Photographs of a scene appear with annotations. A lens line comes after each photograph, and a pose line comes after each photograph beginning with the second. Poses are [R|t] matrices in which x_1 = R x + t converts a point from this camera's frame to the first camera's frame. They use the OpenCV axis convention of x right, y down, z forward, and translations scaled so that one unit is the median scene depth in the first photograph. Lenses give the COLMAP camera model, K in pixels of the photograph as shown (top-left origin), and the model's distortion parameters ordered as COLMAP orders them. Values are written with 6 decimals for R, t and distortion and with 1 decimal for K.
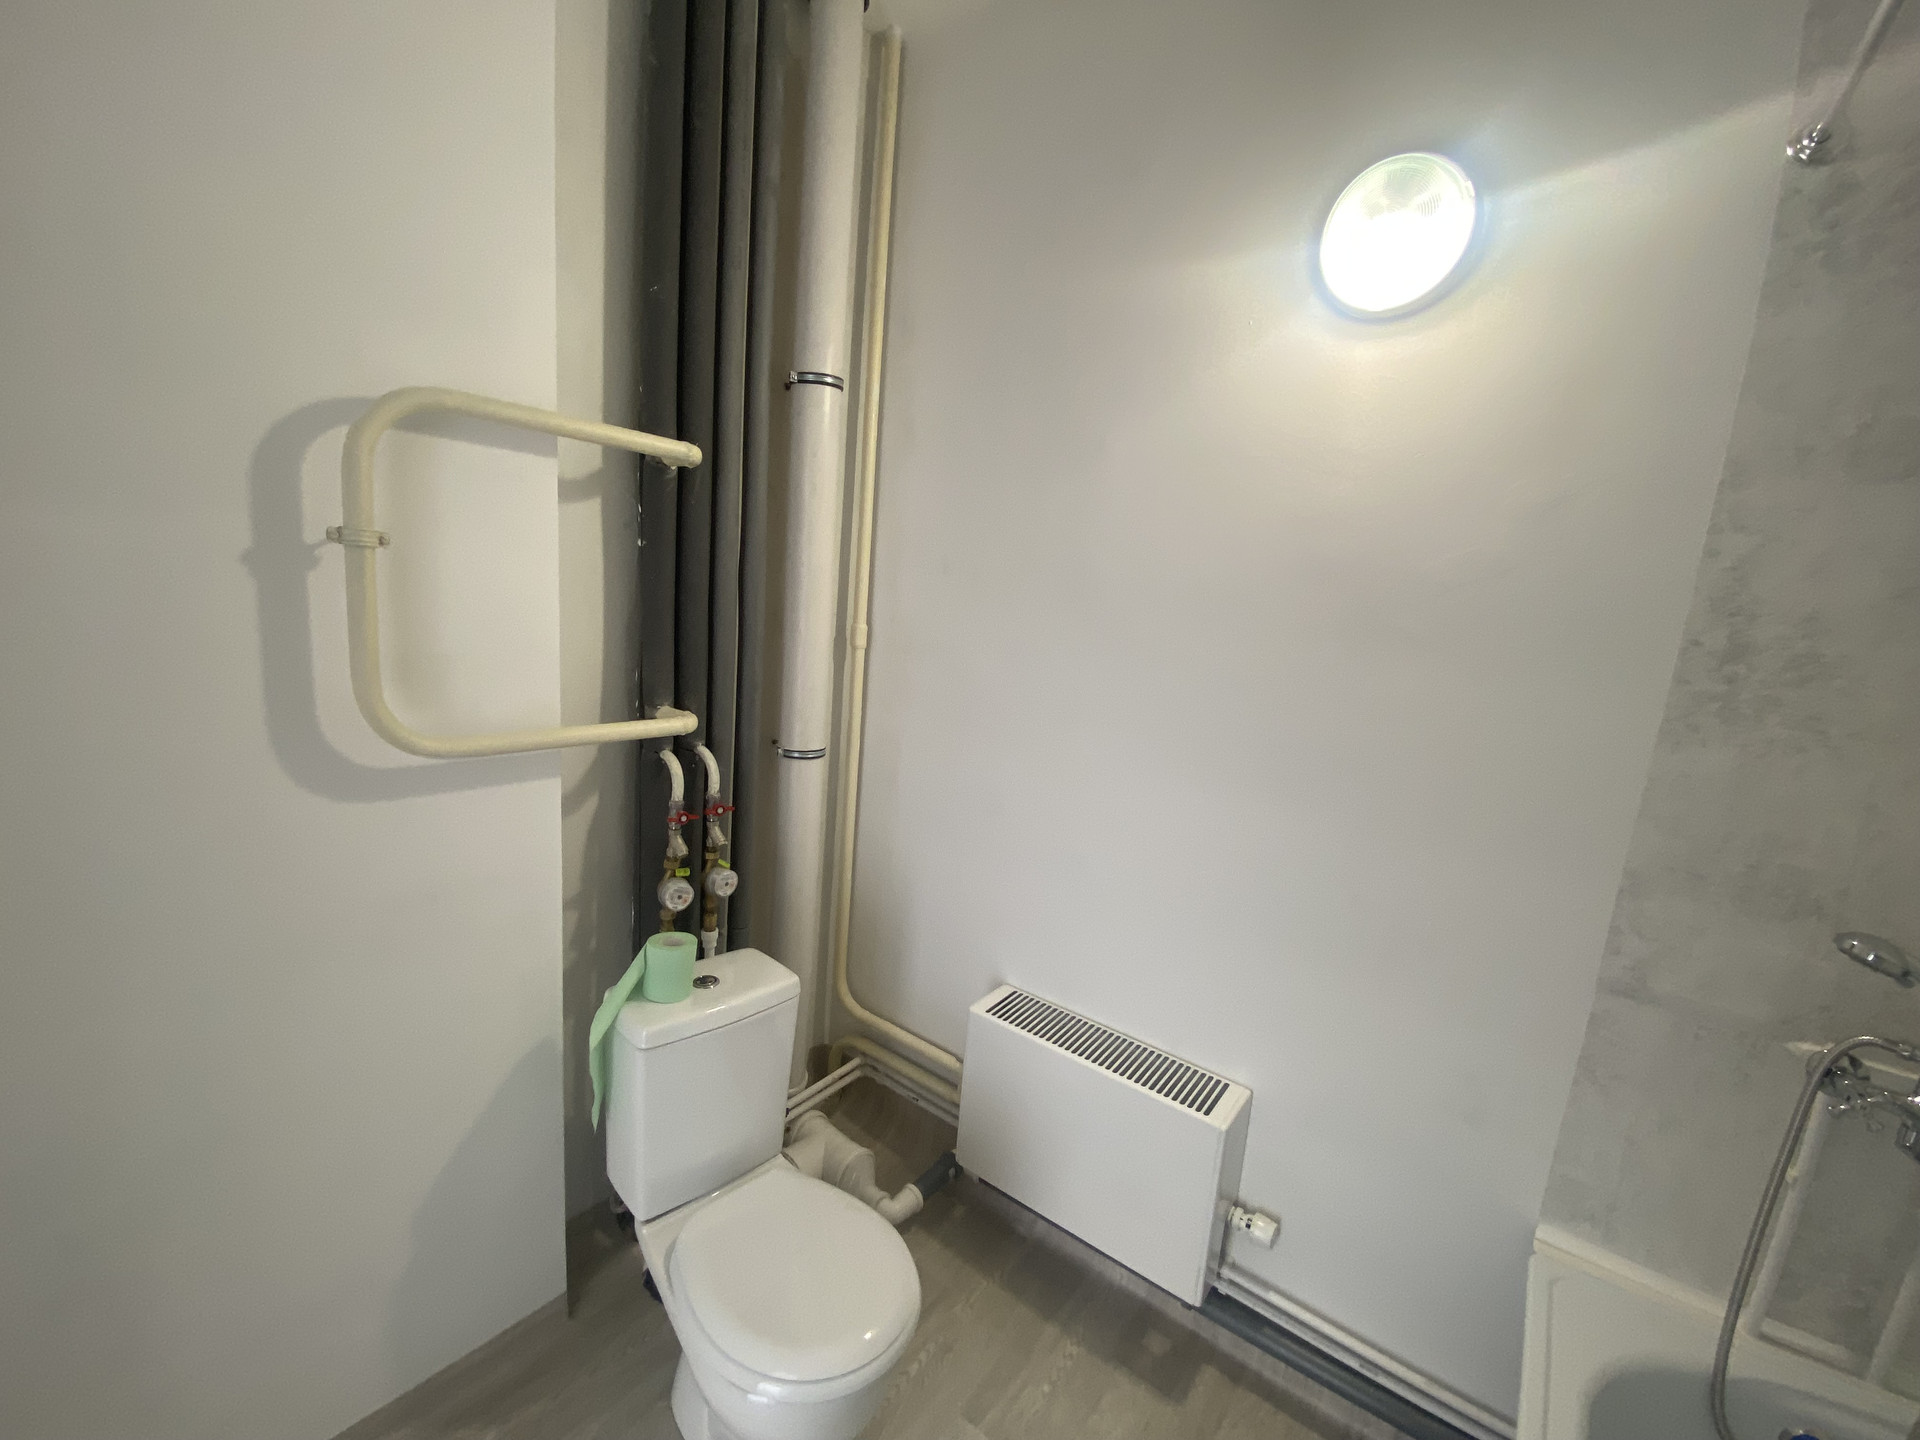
lens RADIAL K [[780.5, 0, 953.7], [0, 780.5, 723.6], [0, 0, 1]] dist [0.018550, -0.020560]
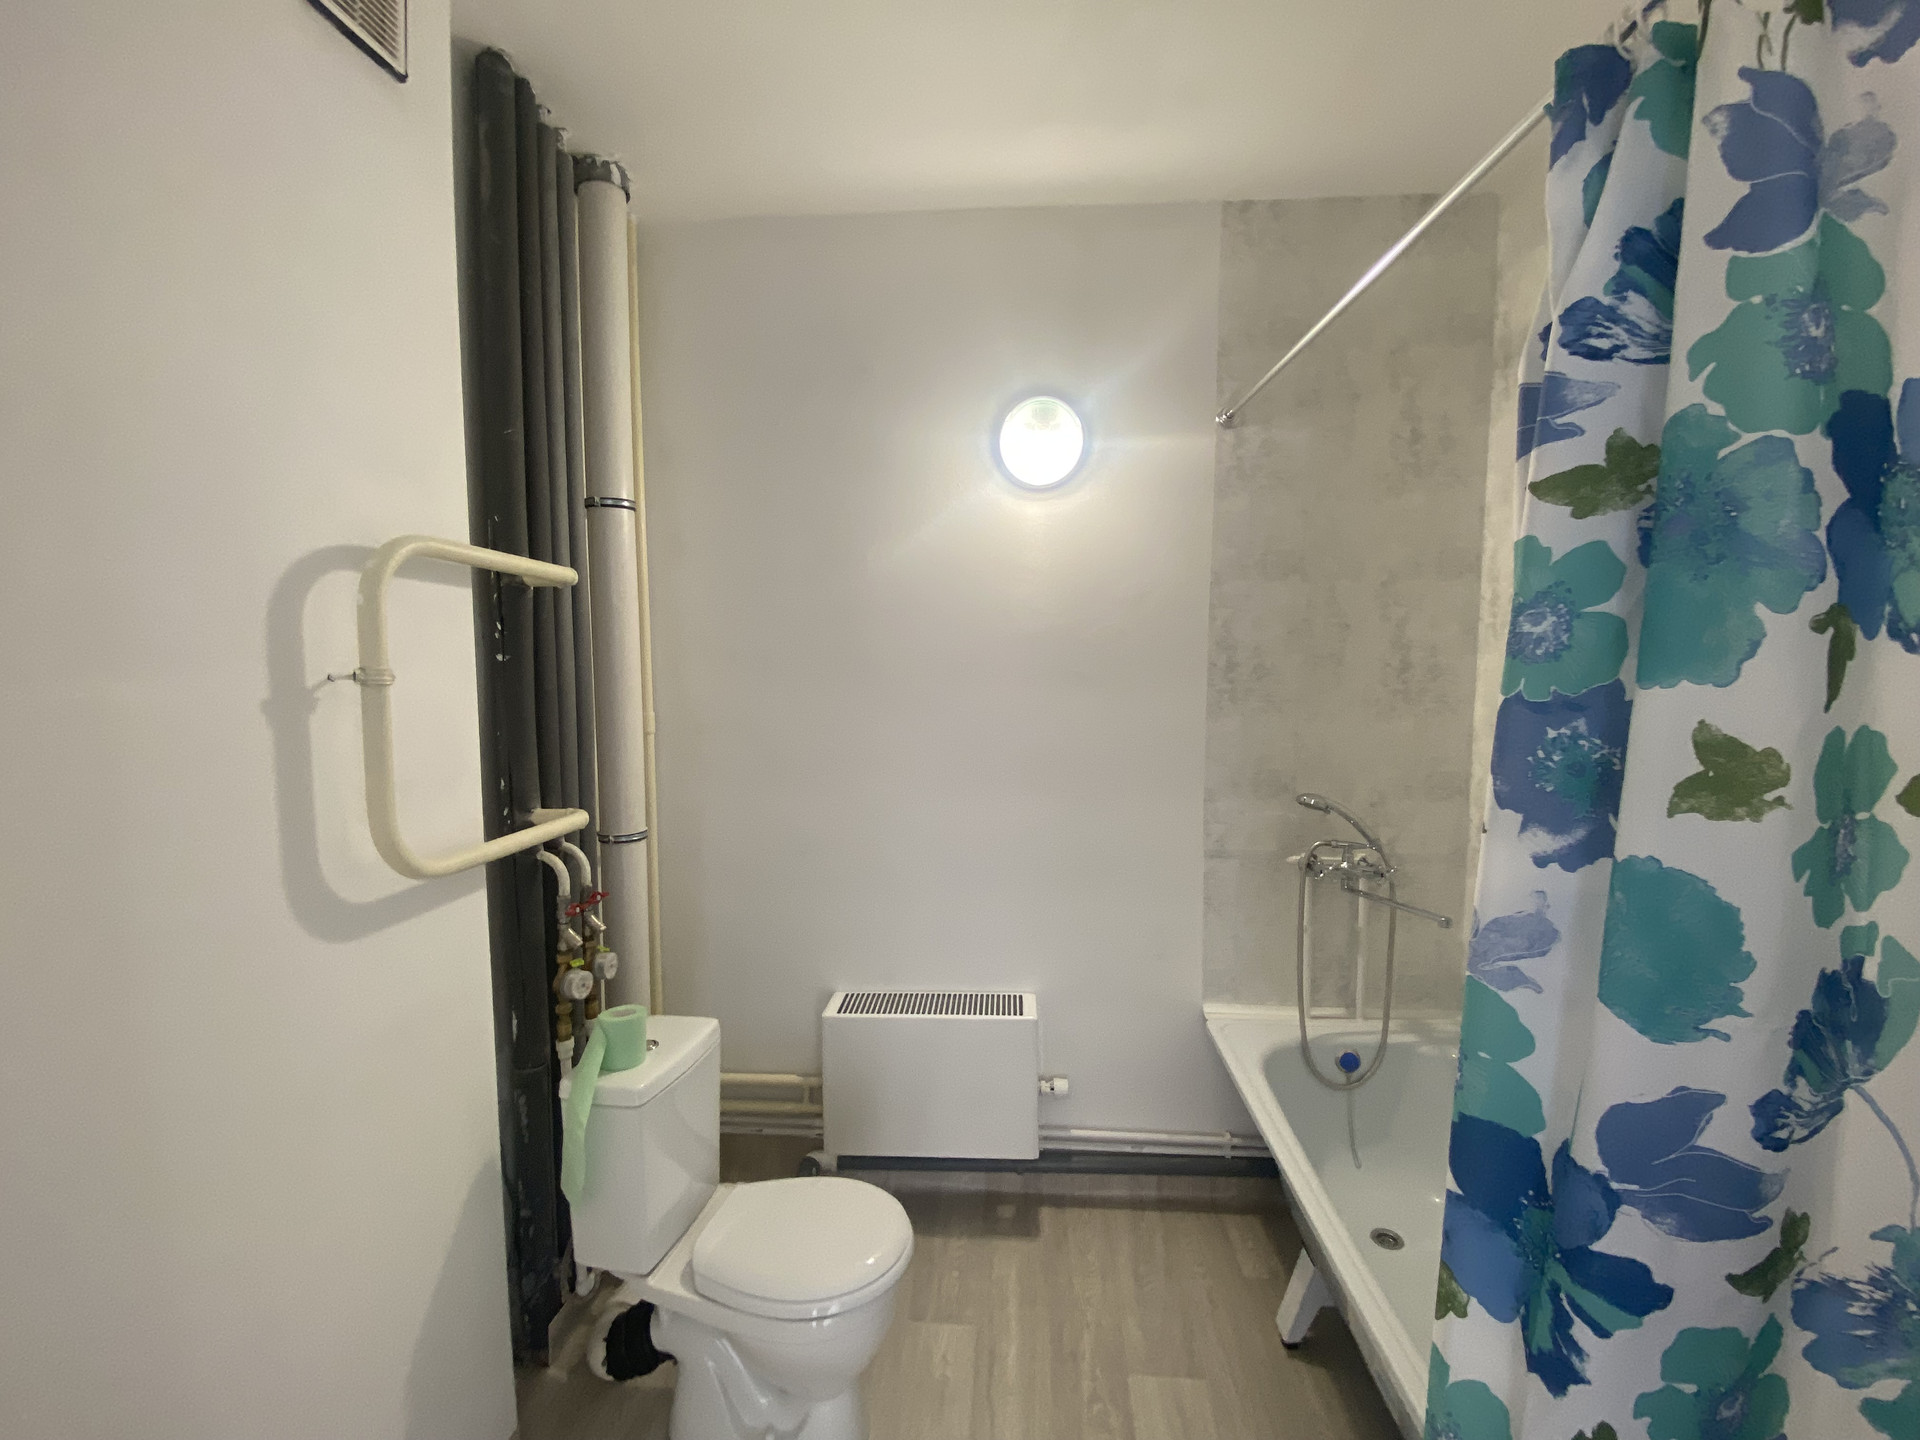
lens RADIAL K [[780.5, 0, 953.7], [0, 780.5, 723.6], [0, 0, 1]] dist [0.018550, -0.020560]
pose [[0.831351, -0.128067, 0.540791, -0.549764], [0.171330, 0.984751, -0.030180, -0.009041], [-0.528679, 0.117744, 0.840616, -0.229557]]
